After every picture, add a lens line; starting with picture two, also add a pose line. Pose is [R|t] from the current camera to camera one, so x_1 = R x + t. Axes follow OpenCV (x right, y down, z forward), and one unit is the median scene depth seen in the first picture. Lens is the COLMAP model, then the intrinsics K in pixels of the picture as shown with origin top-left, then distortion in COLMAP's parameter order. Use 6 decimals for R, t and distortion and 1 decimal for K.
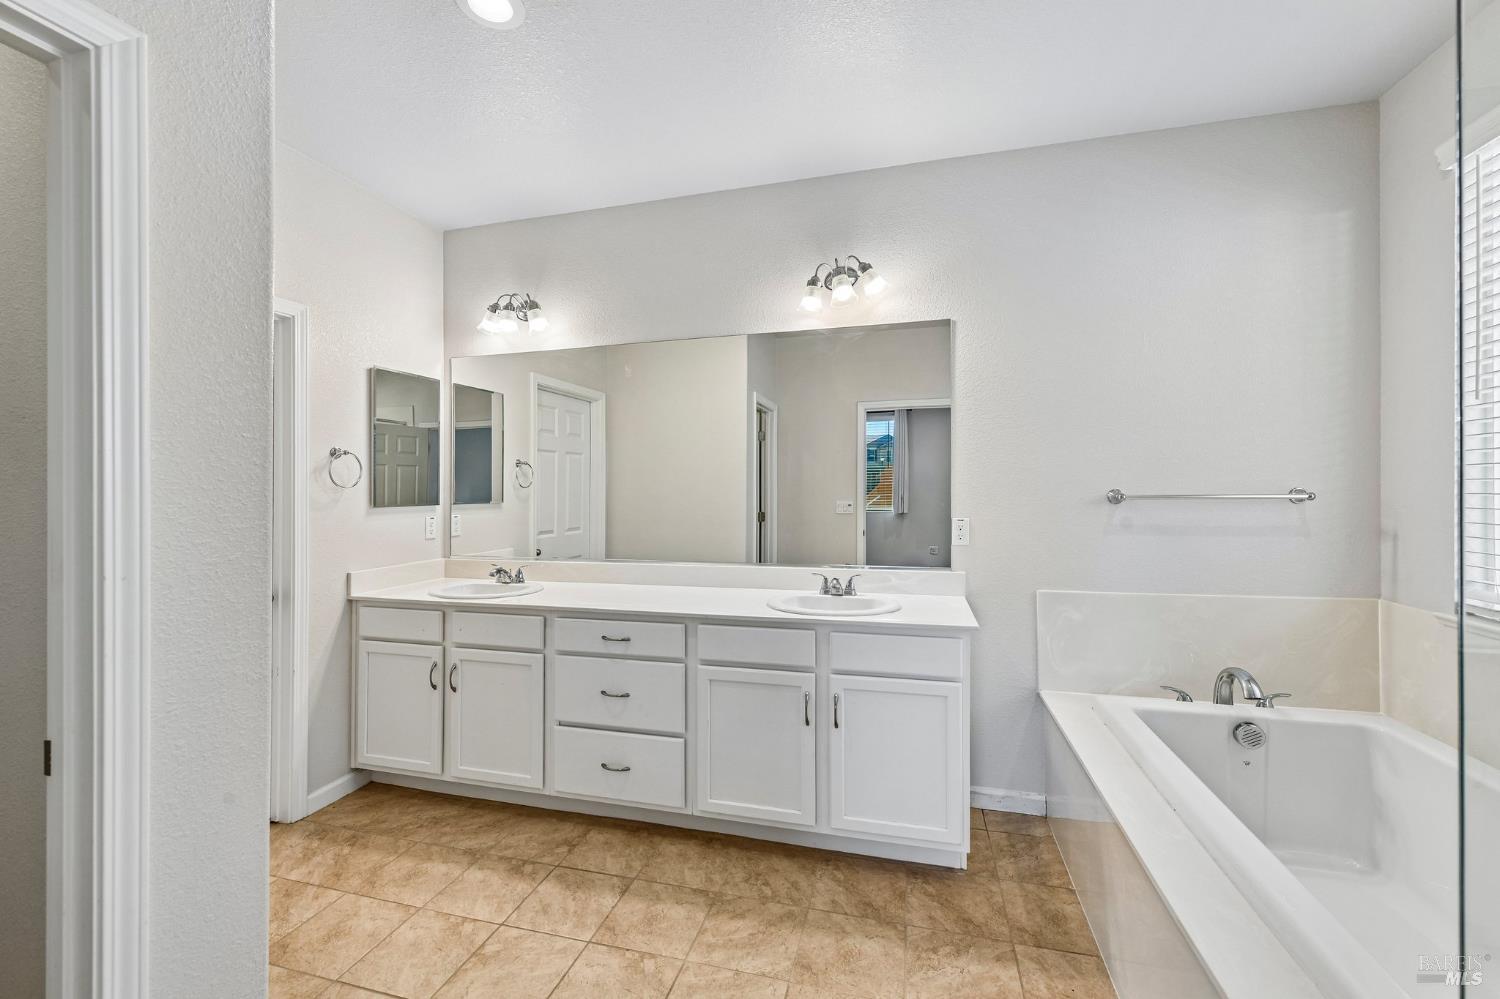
lens RADIAL K [[598.3, 0, 764.9], [0, 598.3, 499.0], [0, 0, 1]] dist [-0.006711, -0.000827]
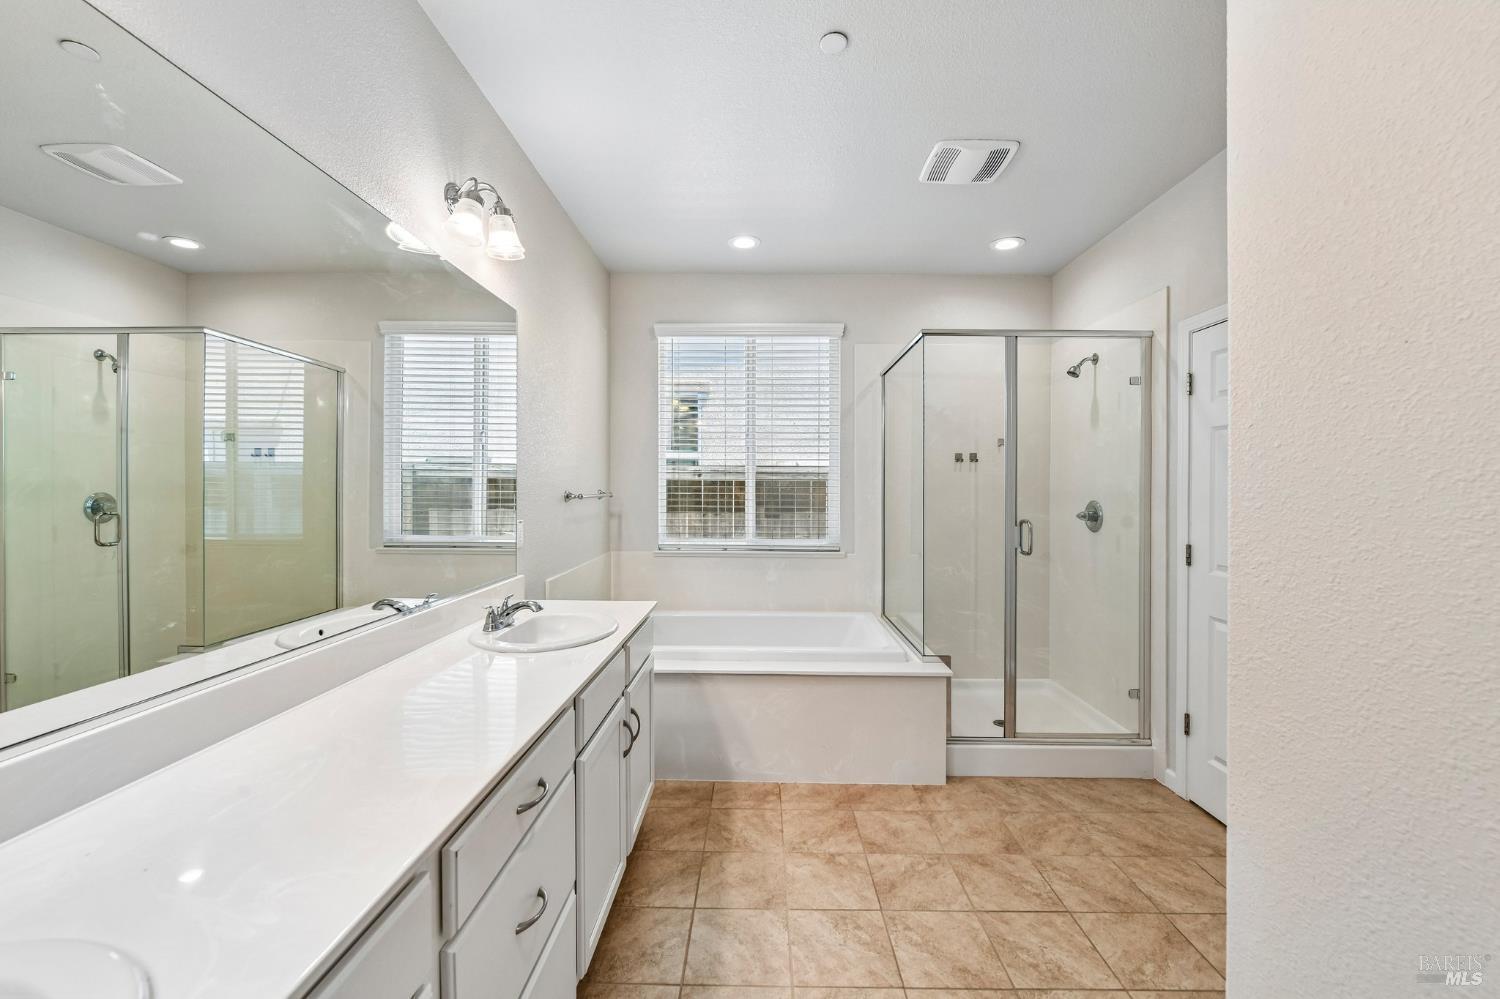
lens RADIAL K [[598.3, 0, 754.7], [0, 598.3, 493.7], [0, 0, 1]] dist [-0.006711, -0.000827]
pose [[-0.230747, -0.007045, 0.972988, -0.984676], [-0.001424, 0.999975, 0.006903, -0.023053], [-0.973013, 0.000208, -0.230751, 1.204187]]
